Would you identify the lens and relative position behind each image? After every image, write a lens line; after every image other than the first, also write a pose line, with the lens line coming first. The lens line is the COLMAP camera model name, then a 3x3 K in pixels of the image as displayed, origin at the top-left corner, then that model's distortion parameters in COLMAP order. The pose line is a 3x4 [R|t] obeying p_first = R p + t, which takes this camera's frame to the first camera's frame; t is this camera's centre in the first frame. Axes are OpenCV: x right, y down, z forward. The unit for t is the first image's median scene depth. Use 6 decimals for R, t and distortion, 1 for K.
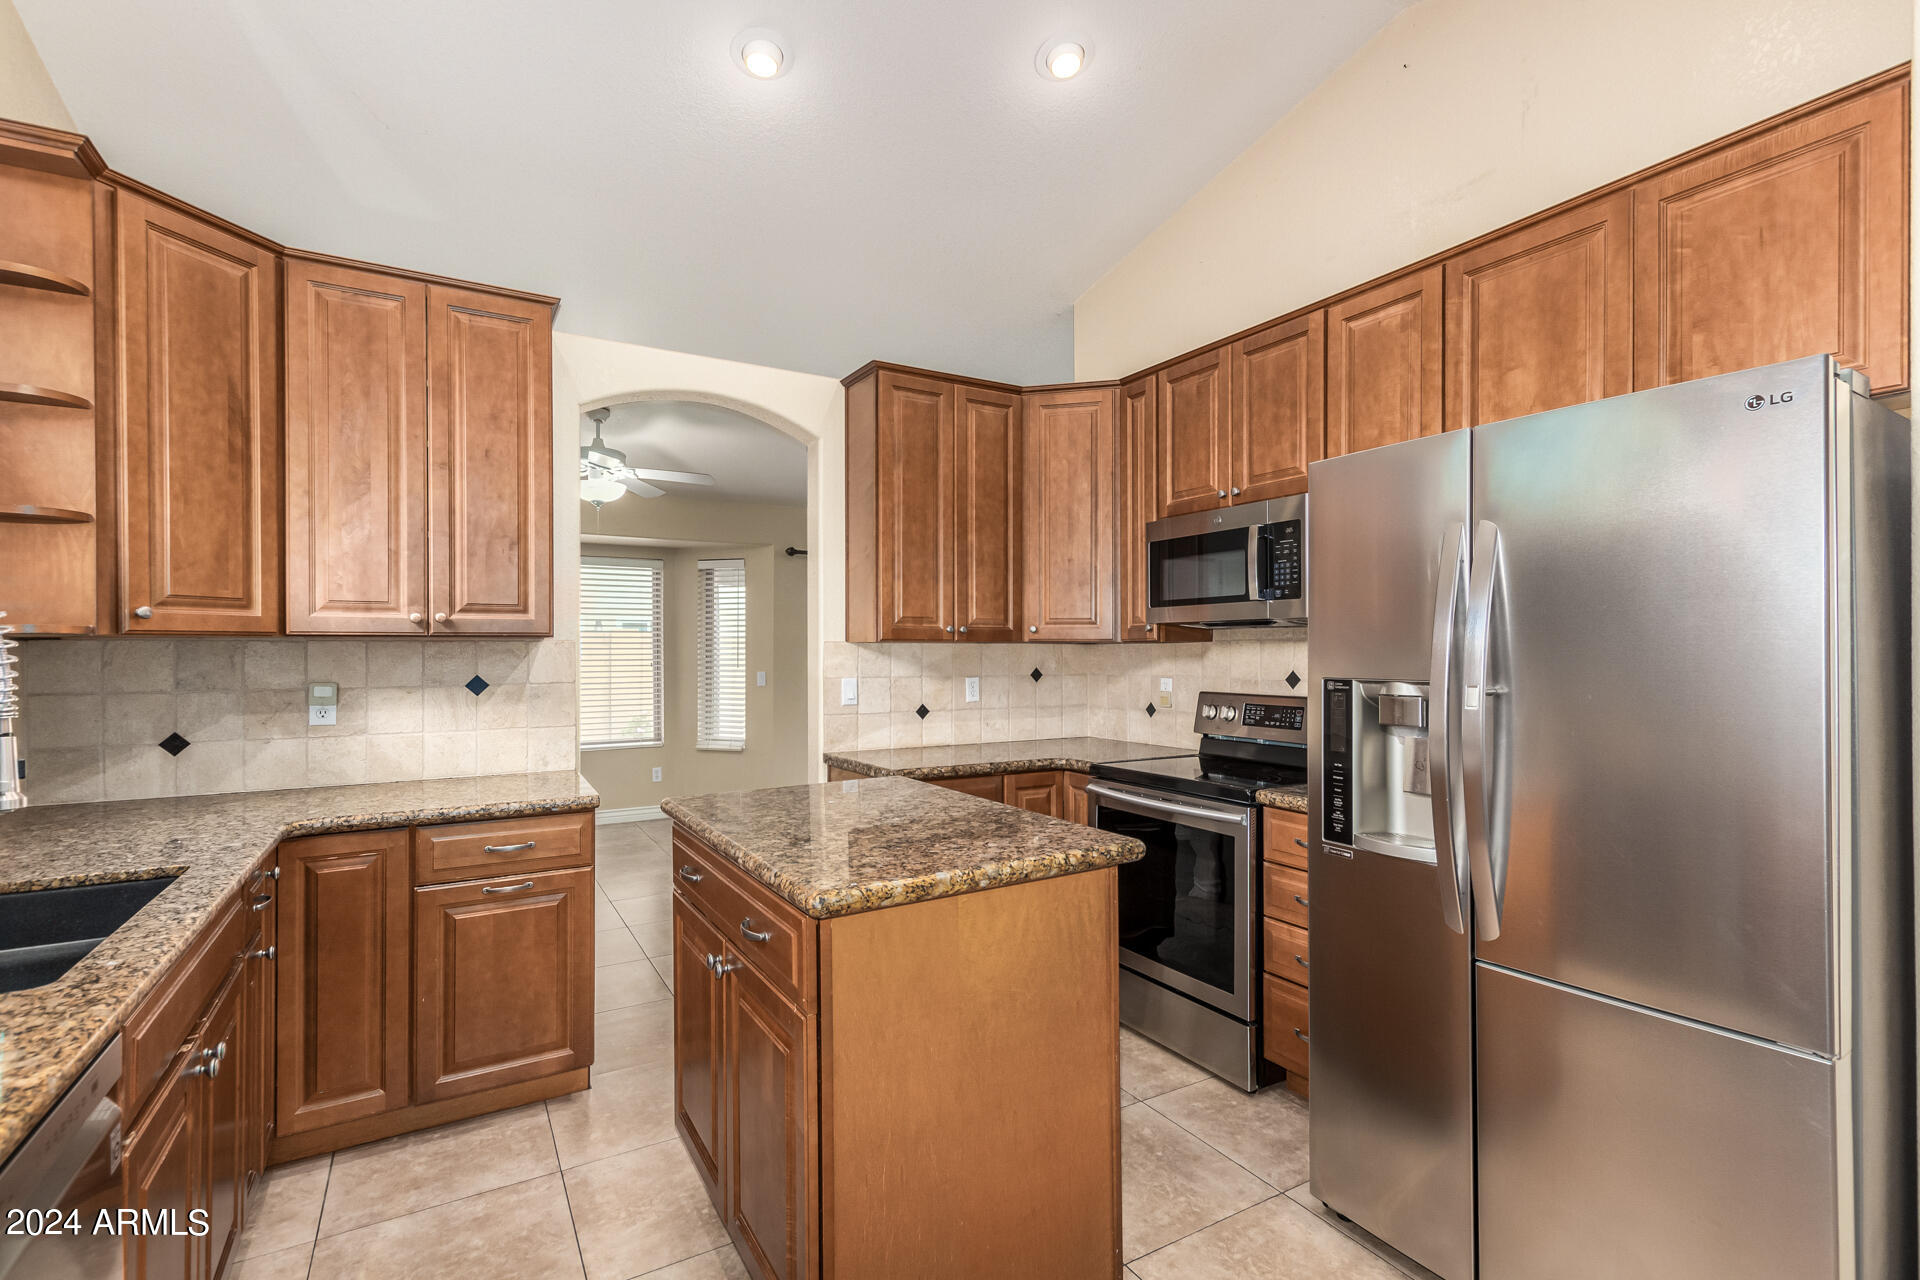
lens RADIAL K [[881.4, 0, 939.3], [0, 881.4, 647.3], [0, 0, 1]] dist [0.019949, -0.007270]
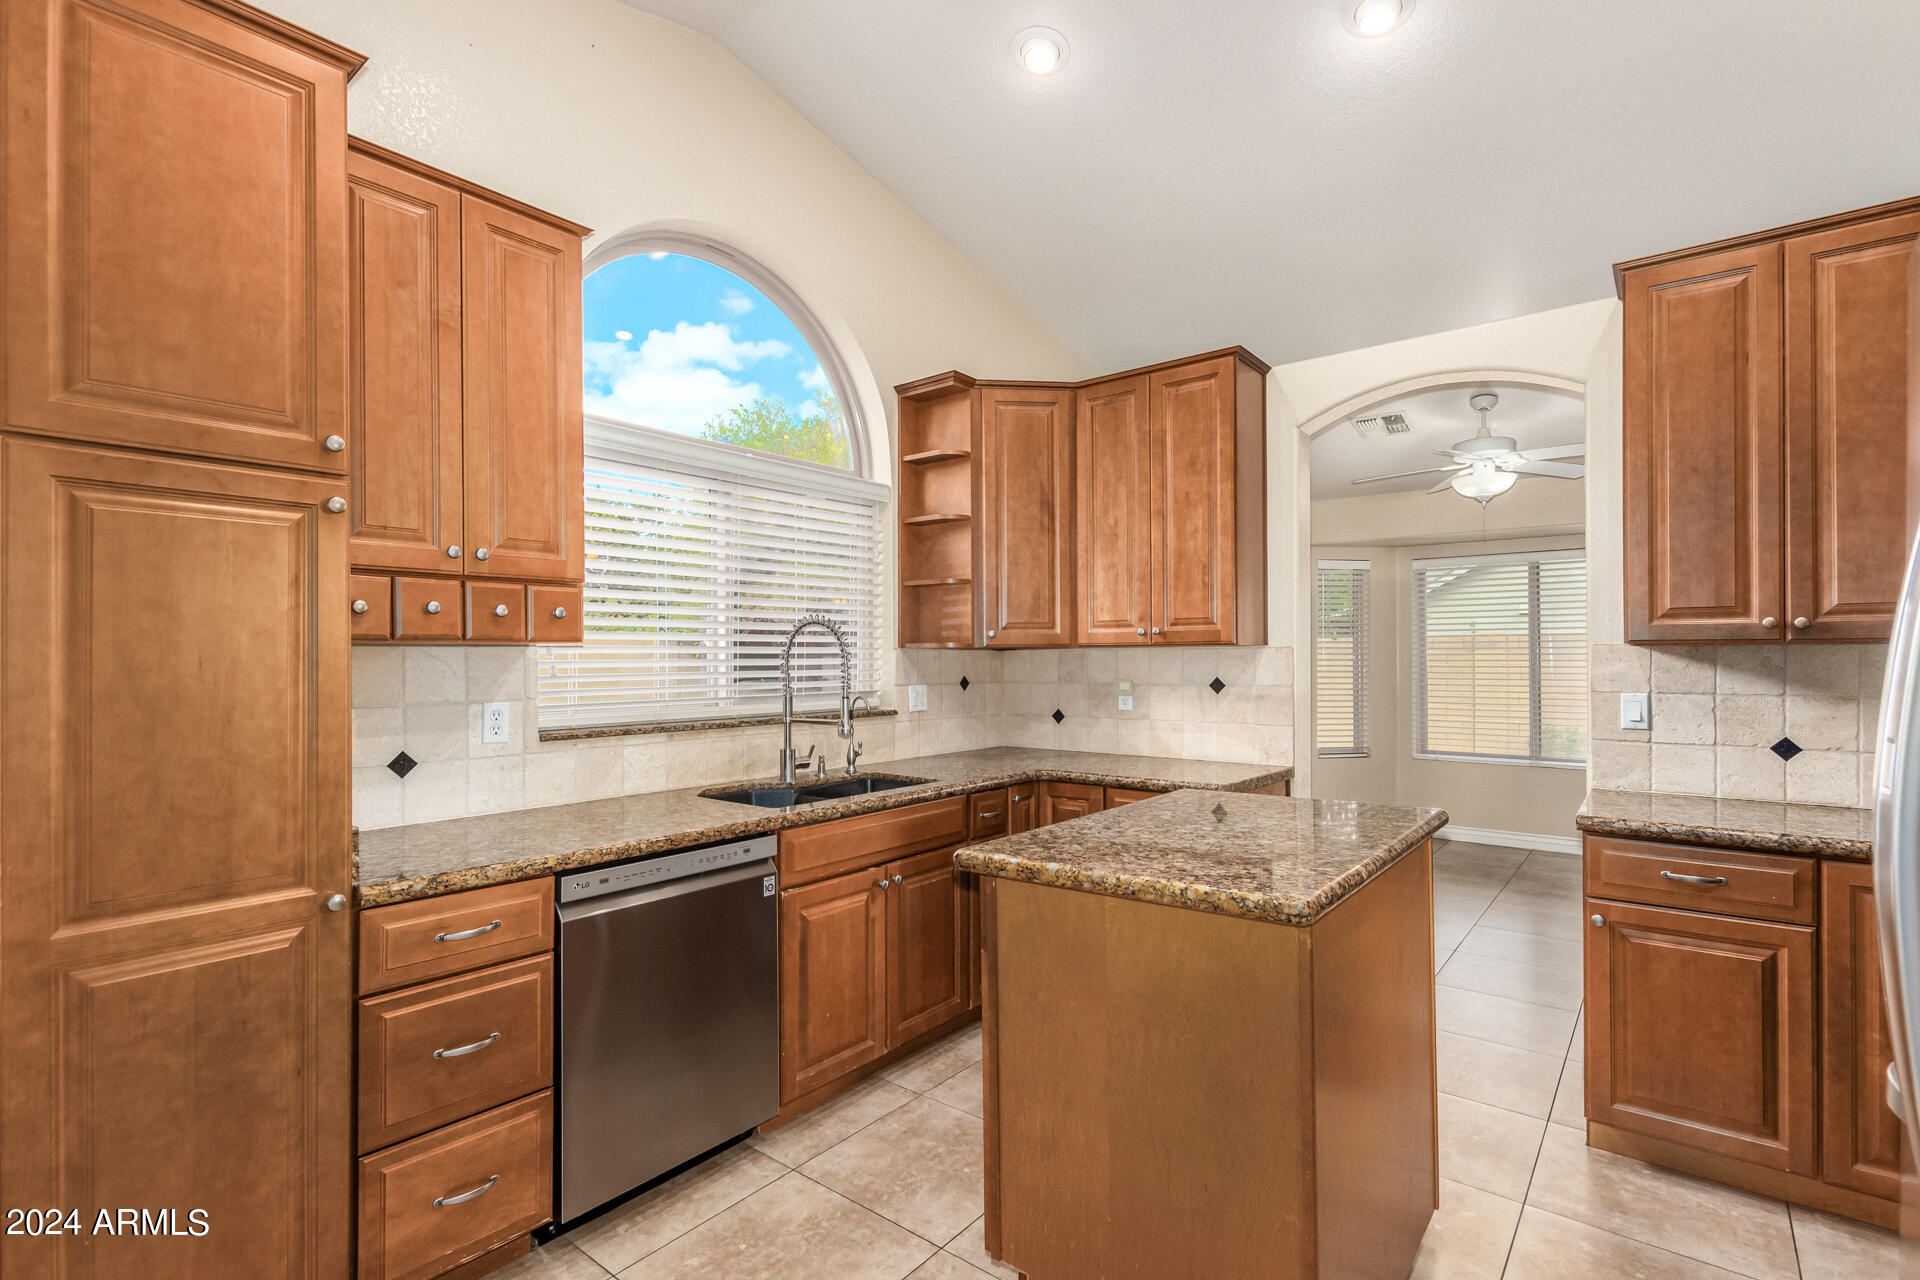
lens RADIAL K [[881.4, 0, 963.0], [0, 881.4, 653.2], [0, 0, 1]] dist [0.019949, -0.007270]
pose [[0.375861, -0.003776, -0.926669, 0.506243], [0.005936, 0.999981, -0.001667, -0.000683], [0.926657, -0.004874, 0.375876, 0.256650]]
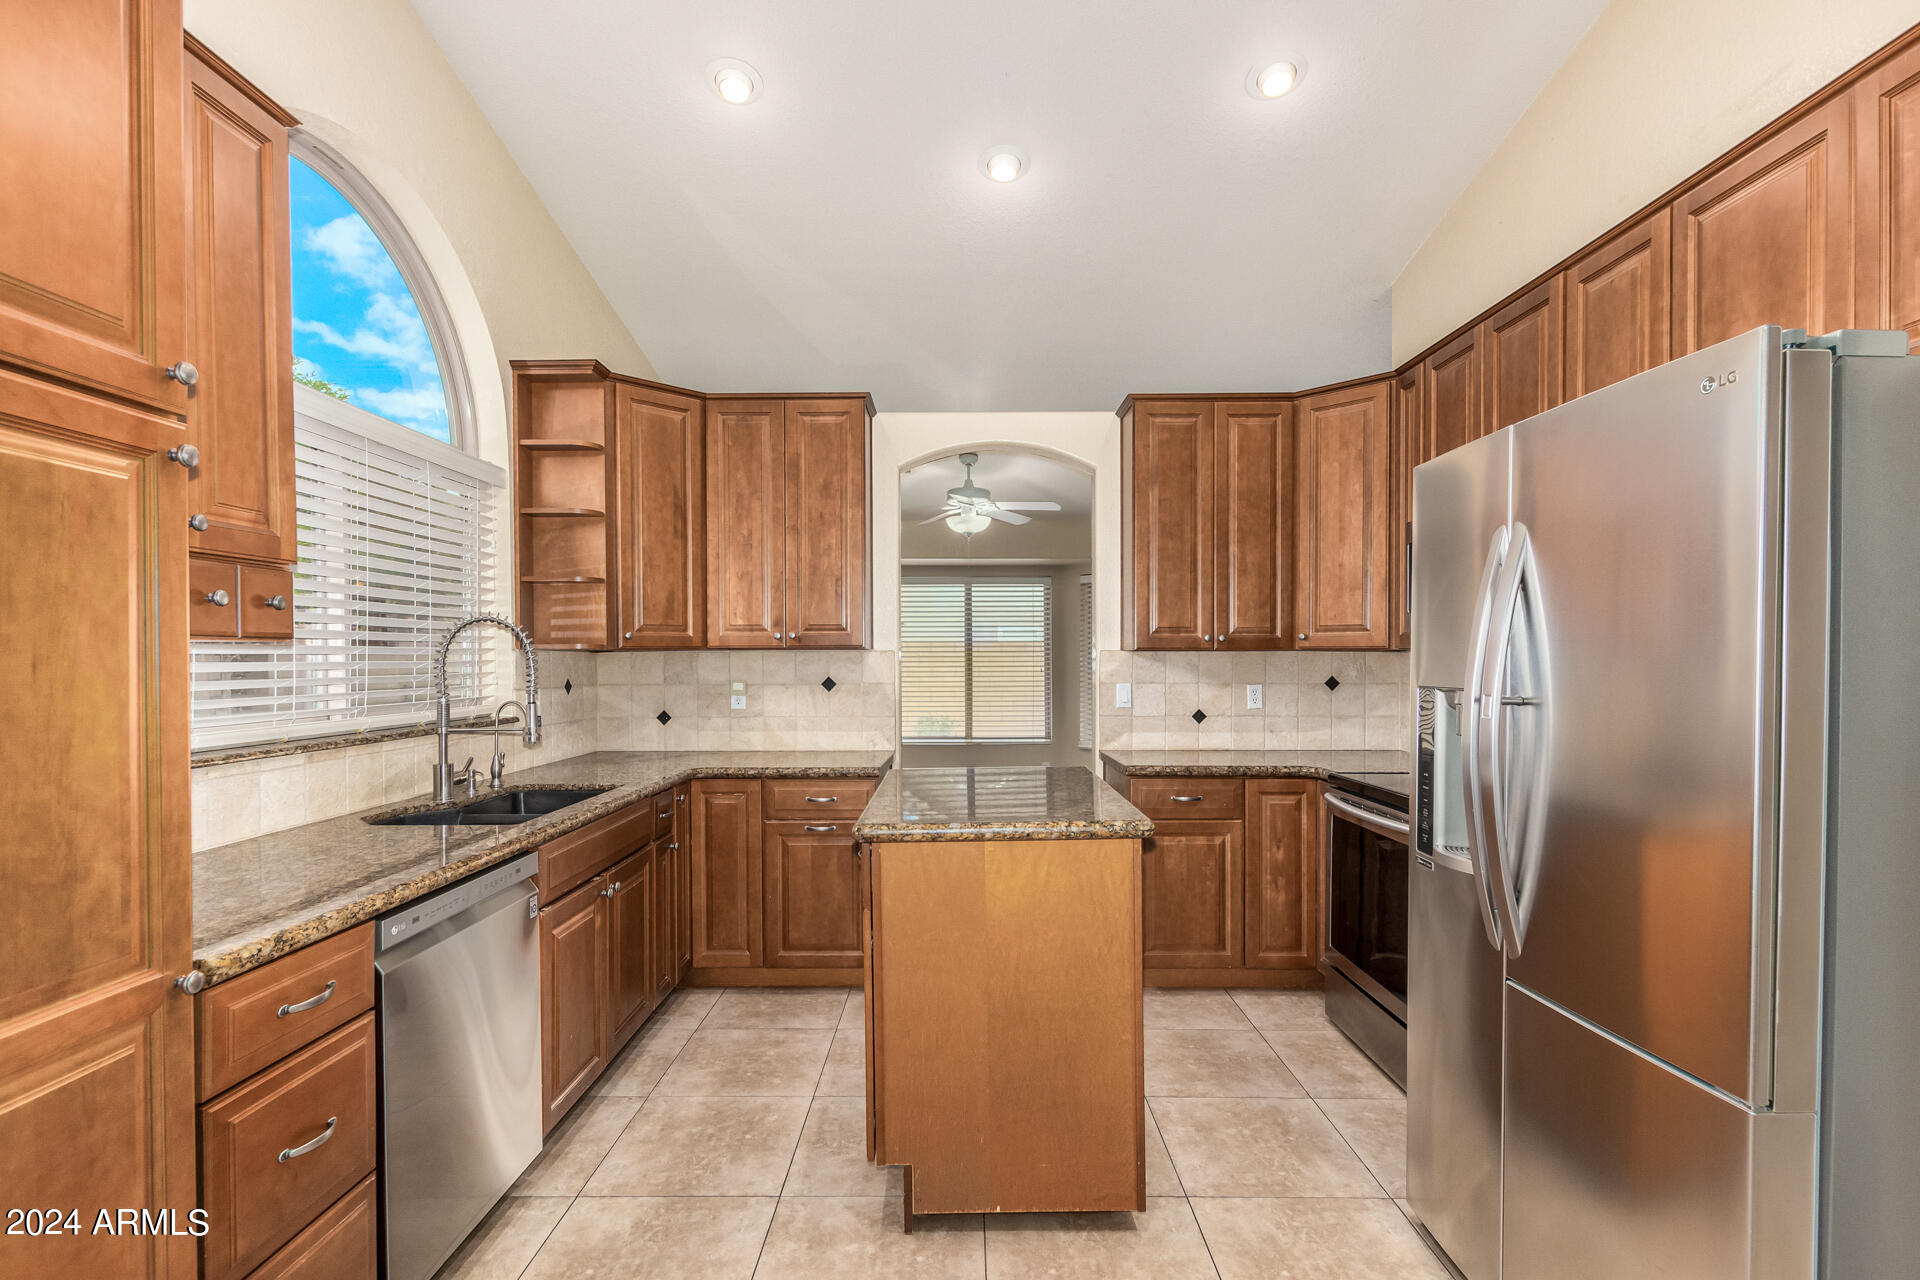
lens RADIAL K [[881.4, 0, 927.9], [0, 881.4, 667.7], [0, 0, 1]] dist [0.019949, -0.007270]
pose [[0.853864, 0.005627, -0.520465, 0.350984], [0.002642, 0.999882, 0.015145, -0.002300], [0.520489, -0.014307, 0.853748, -0.092090]]
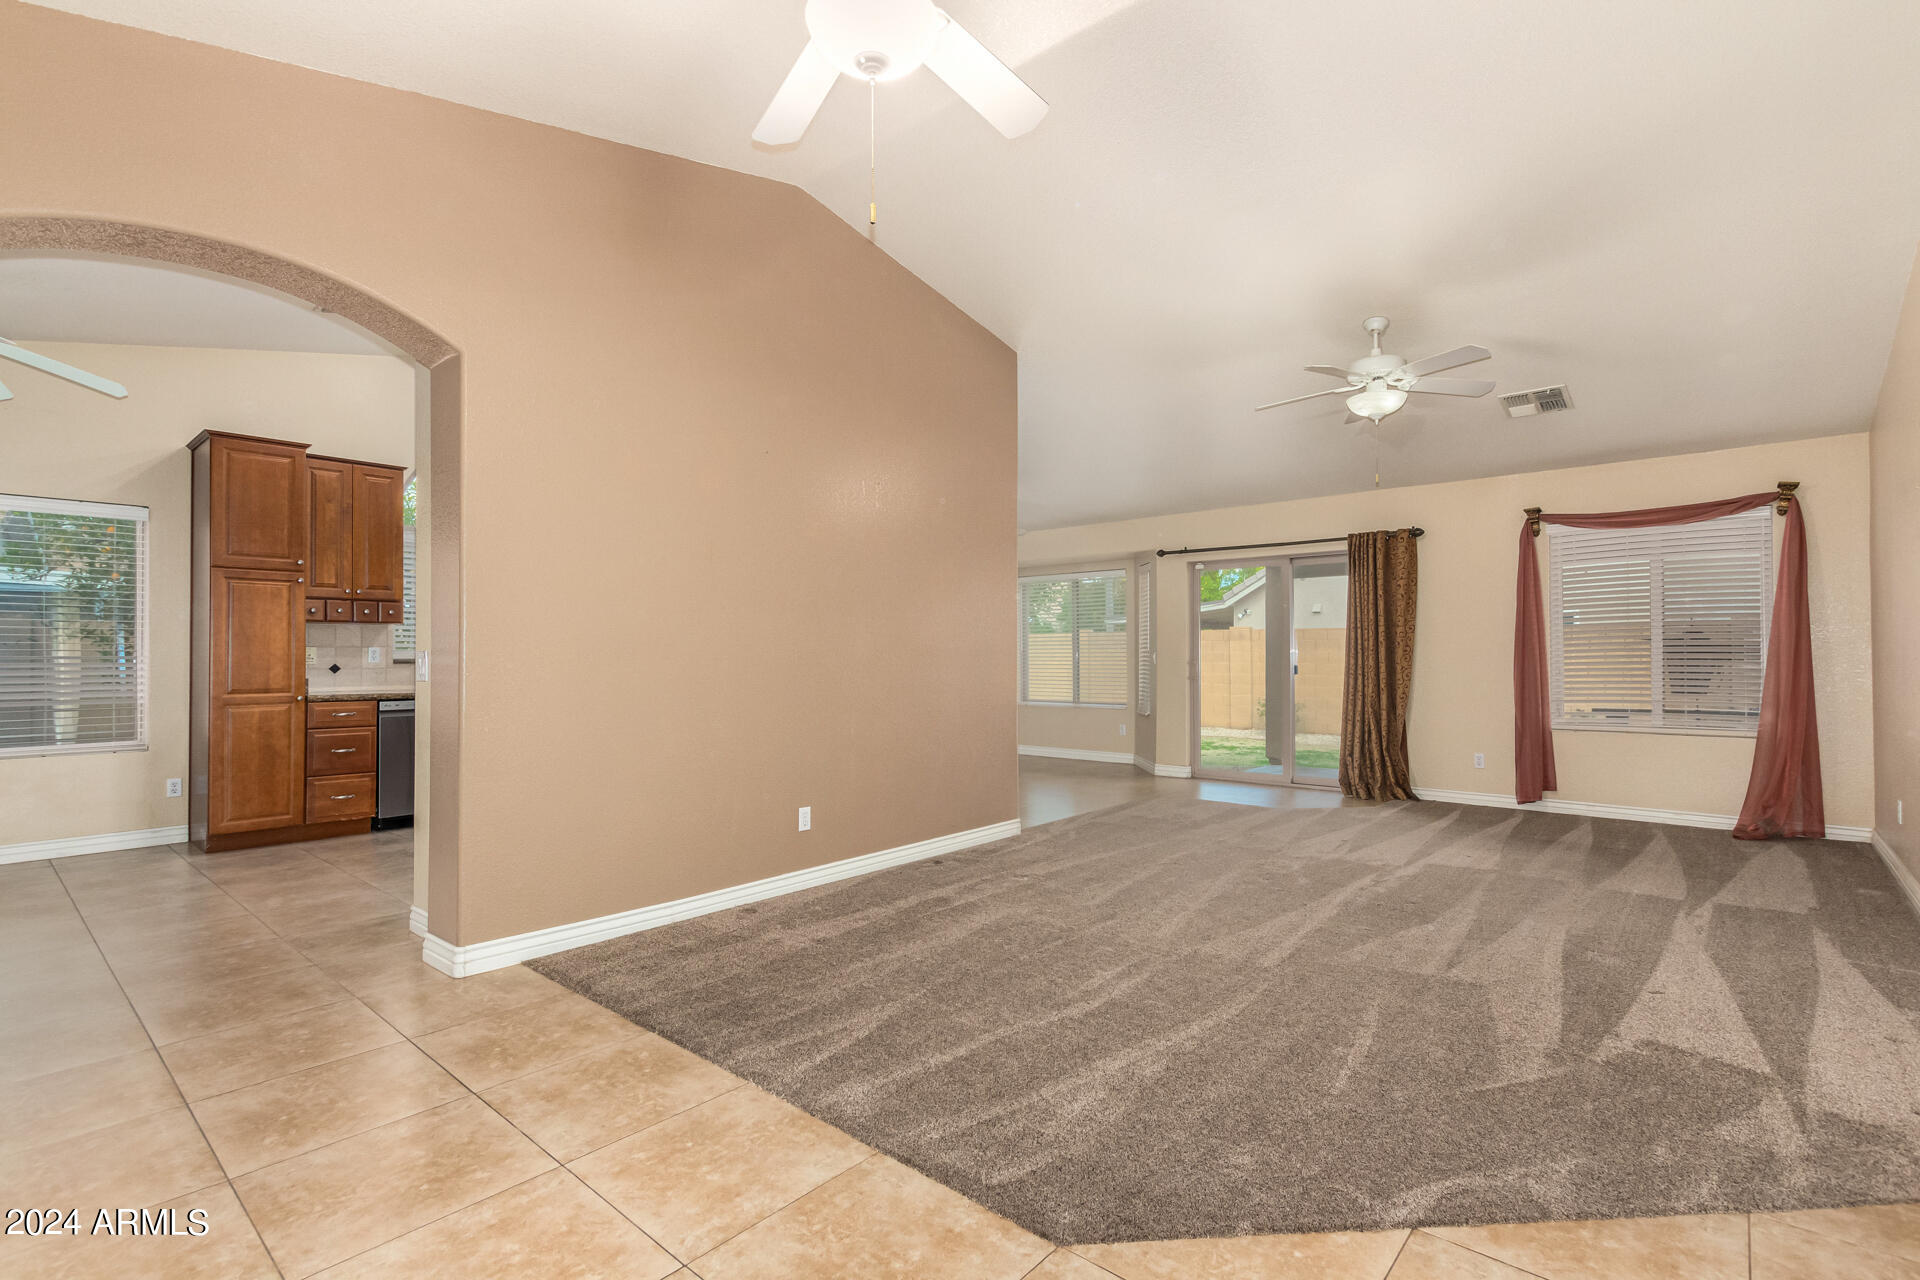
lens RADIAL K [[881.4, 0, 972.1], [0, 881.4, 646.4], [0, 0, 1]] dist [0.019949, -0.007270]
pose [[0.344344, -0.009054, -0.938800, 2.187114], [0.002321, 0.999959, -0.008792, 0.066532], [0.938841, 0.000848, 0.344351, 0.818189]]
